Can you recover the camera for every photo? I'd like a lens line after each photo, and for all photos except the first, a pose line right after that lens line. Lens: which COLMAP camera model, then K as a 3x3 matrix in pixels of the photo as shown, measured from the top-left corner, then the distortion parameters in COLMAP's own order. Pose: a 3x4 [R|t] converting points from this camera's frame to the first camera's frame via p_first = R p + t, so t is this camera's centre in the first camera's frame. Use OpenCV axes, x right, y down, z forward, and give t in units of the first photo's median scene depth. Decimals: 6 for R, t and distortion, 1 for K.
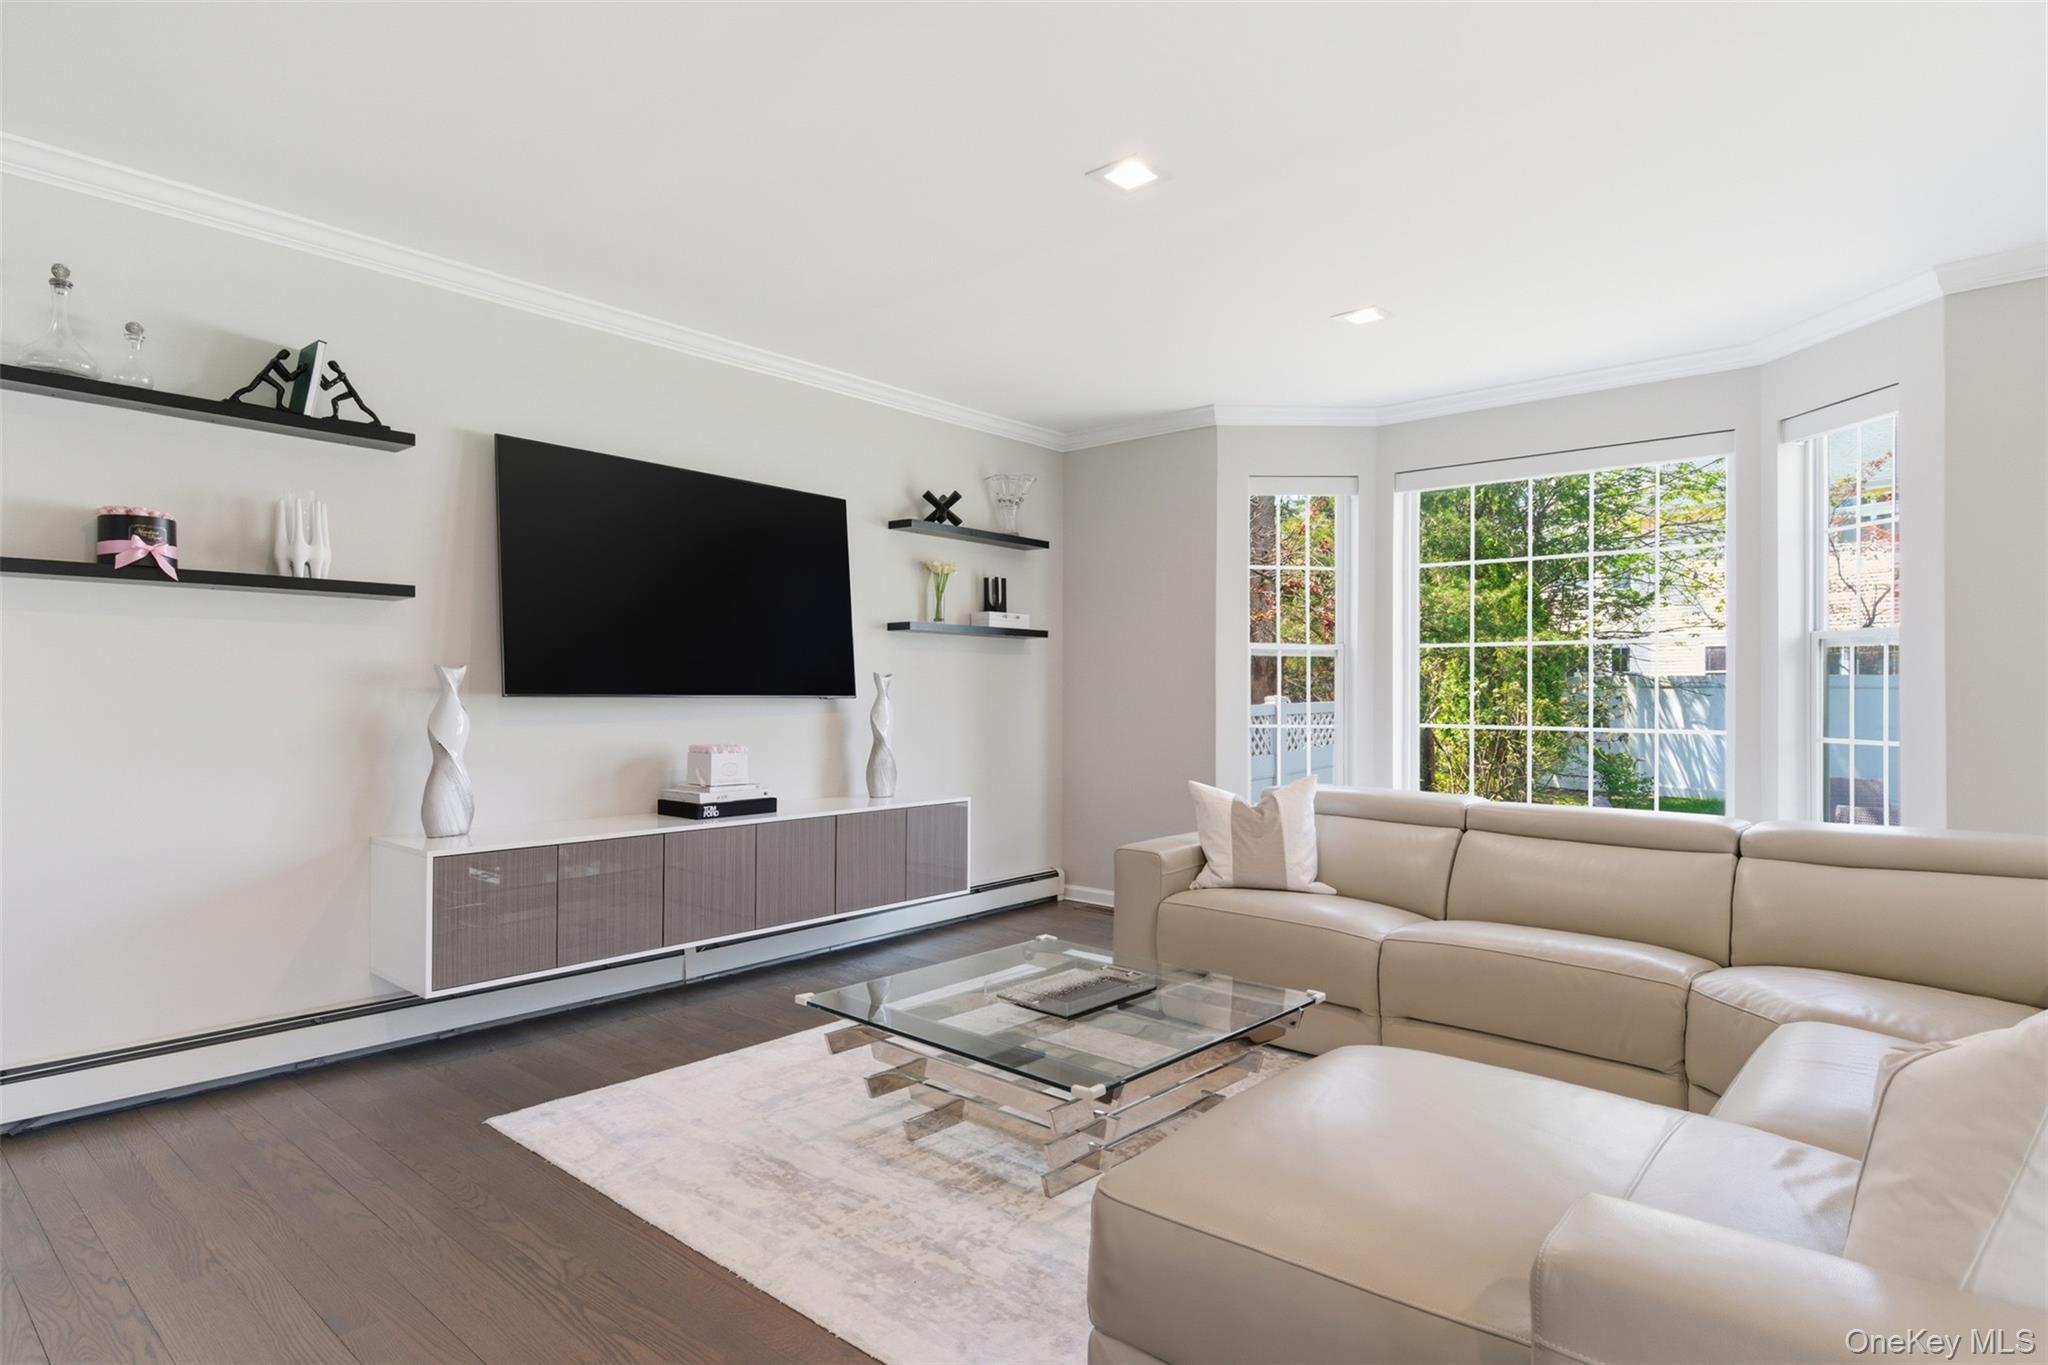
lens RADIAL K [[1096.8, 0, 999.5], [0, 1096.8, 692.0], [0, 0, 1]] dist [-0.000942, -0.000206]
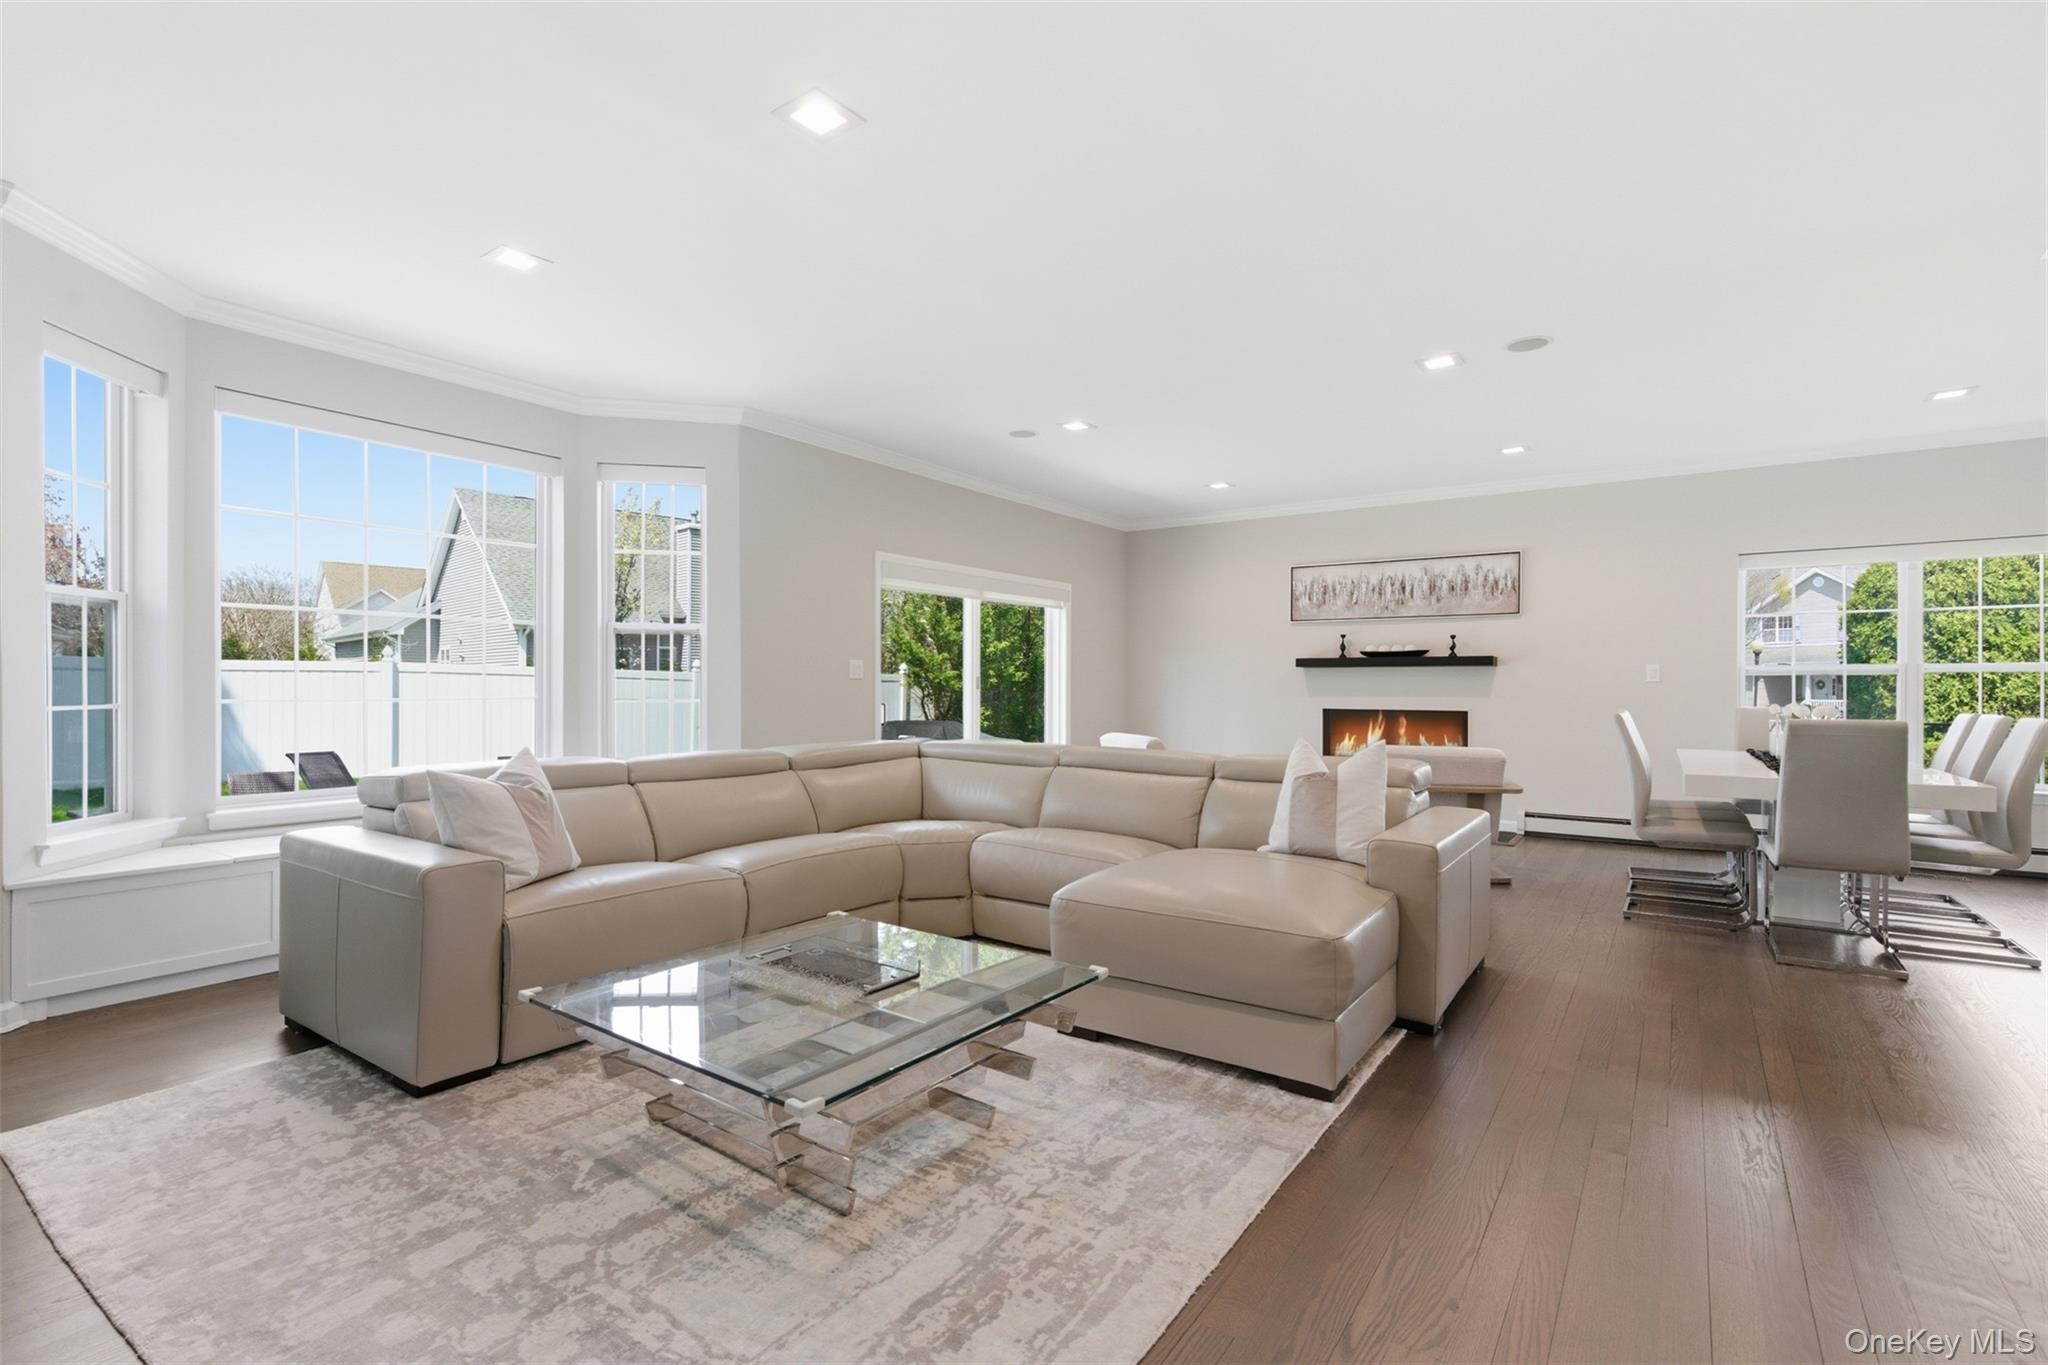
lens RADIAL K [[938.0, 0, 1014.5], [0, 938.0, 681.0], [0, 0, 1]] dist [0.001703, 0.000118]
pose [[-0.108598, -0.009073, 0.994044, -0.573167], [-0.013123, 0.999884, 0.007693, 0.007408], [-0.993999, -0.012210, -0.108704, 0.706790]]
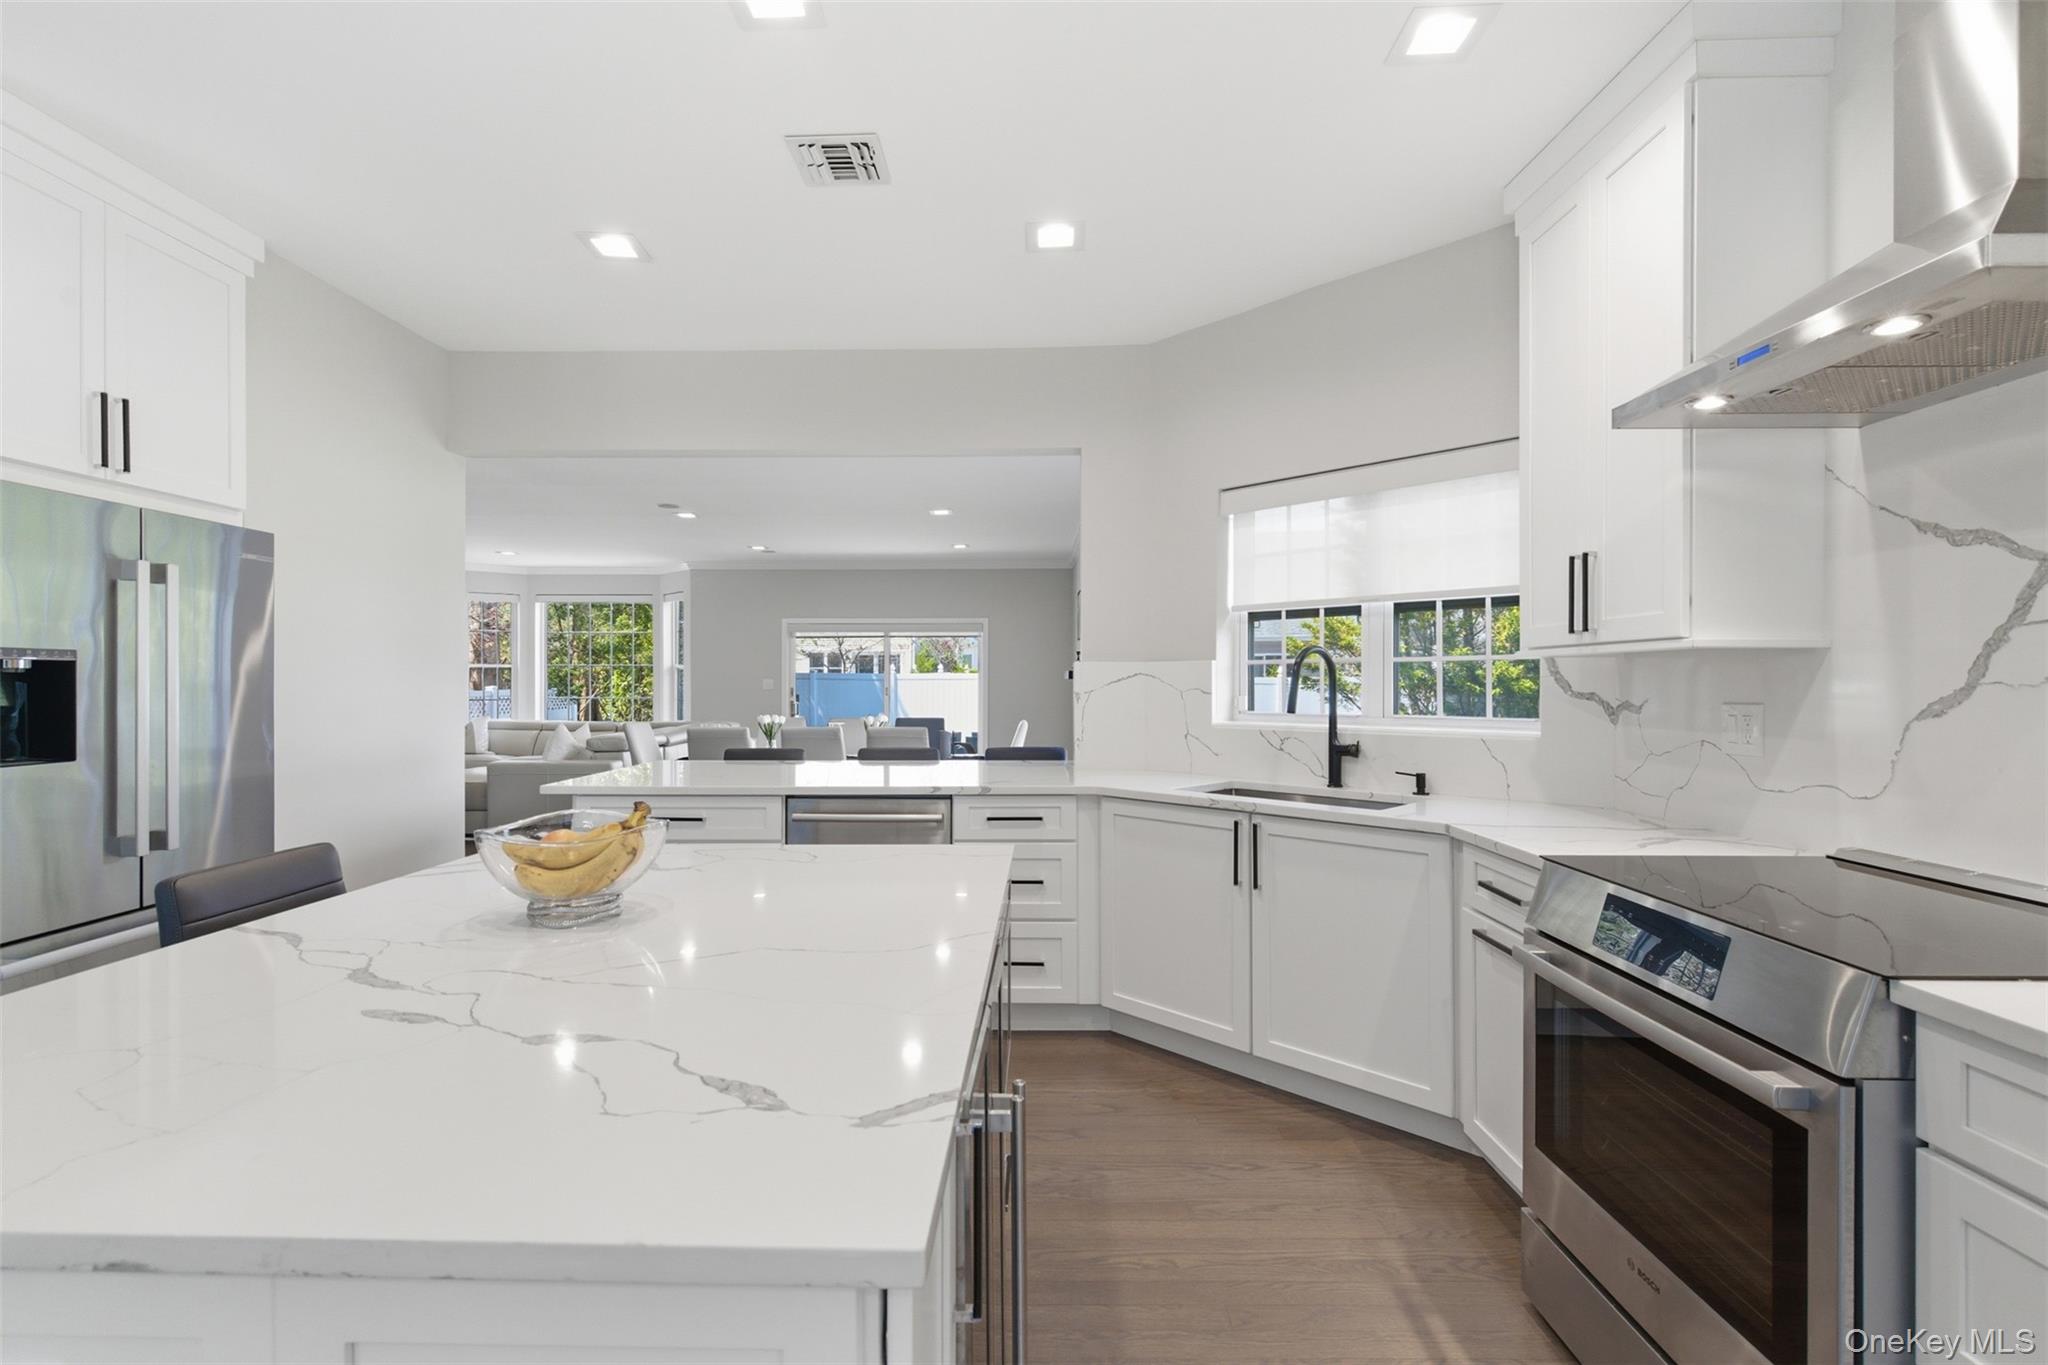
lens RADIAL K [[938.0, 0, 1014.5], [0, 938.0, 681.0], [0, 0, 1]] dist [0.001703, 0.000118]
pose [[0.761522, -0.013247, 0.648004, -0.273807], [0.004435, 0.999874, 0.015228, -0.049786], [-0.648124, -0.008723, 0.761485, -1.882841]]
